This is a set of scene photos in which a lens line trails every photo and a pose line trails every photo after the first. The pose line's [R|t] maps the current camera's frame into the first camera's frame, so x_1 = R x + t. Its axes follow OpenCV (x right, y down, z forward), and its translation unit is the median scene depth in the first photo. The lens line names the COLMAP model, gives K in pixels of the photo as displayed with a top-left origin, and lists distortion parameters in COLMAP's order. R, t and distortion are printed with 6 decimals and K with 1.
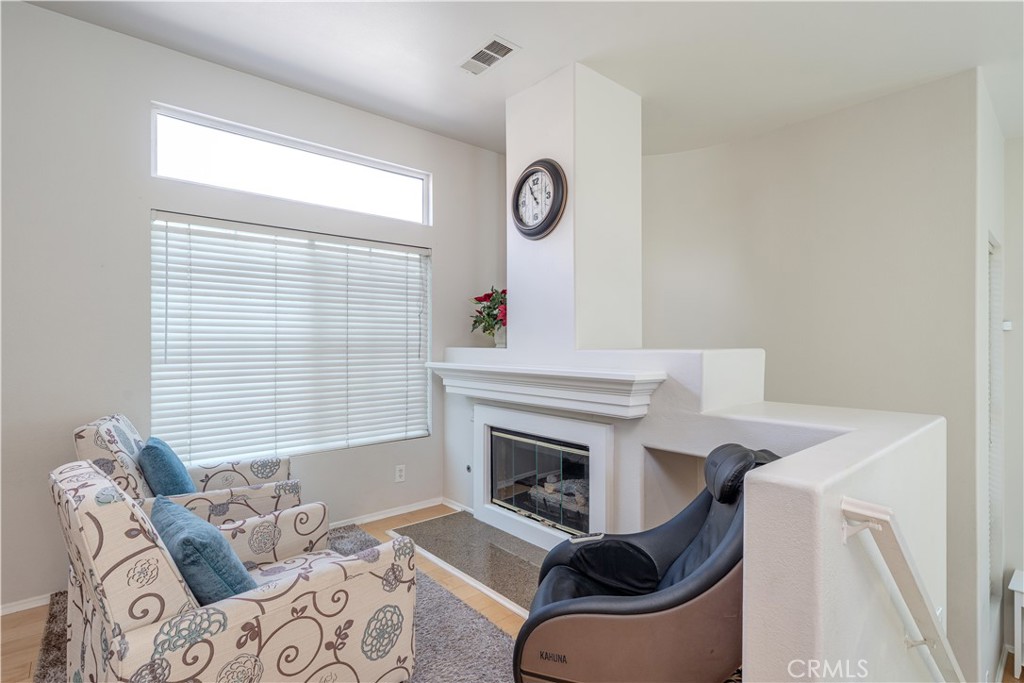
lens RADIAL K [[497.0, 0, 515.0], [0, 497.0, 339.7], [0, 0, 1]] dist [0.001487, 0.001078]
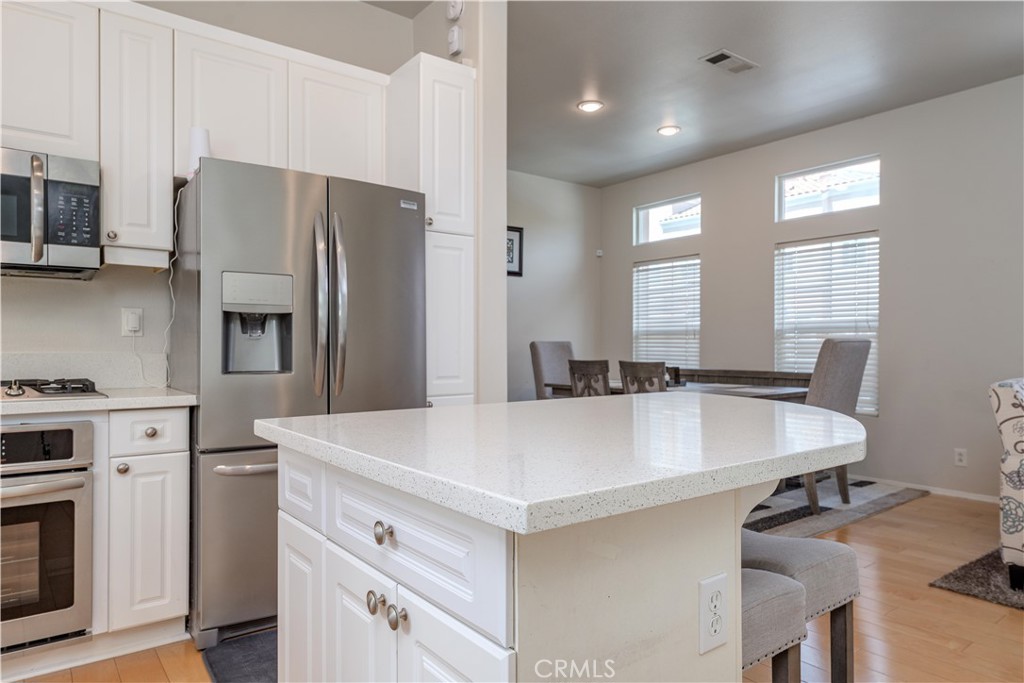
lens RADIAL K [[646.7, 0, 512.7], [0, 646.7, 347.0], [0, 0, 1]] dist [0.013115, -0.006586]
pose [[-0.059740, 0.003592, -0.998207, 0.667232], [0.004291, 0.999985, 0.003341, 0.057860], [0.998205, -0.004083, -0.059755, -0.275931]]
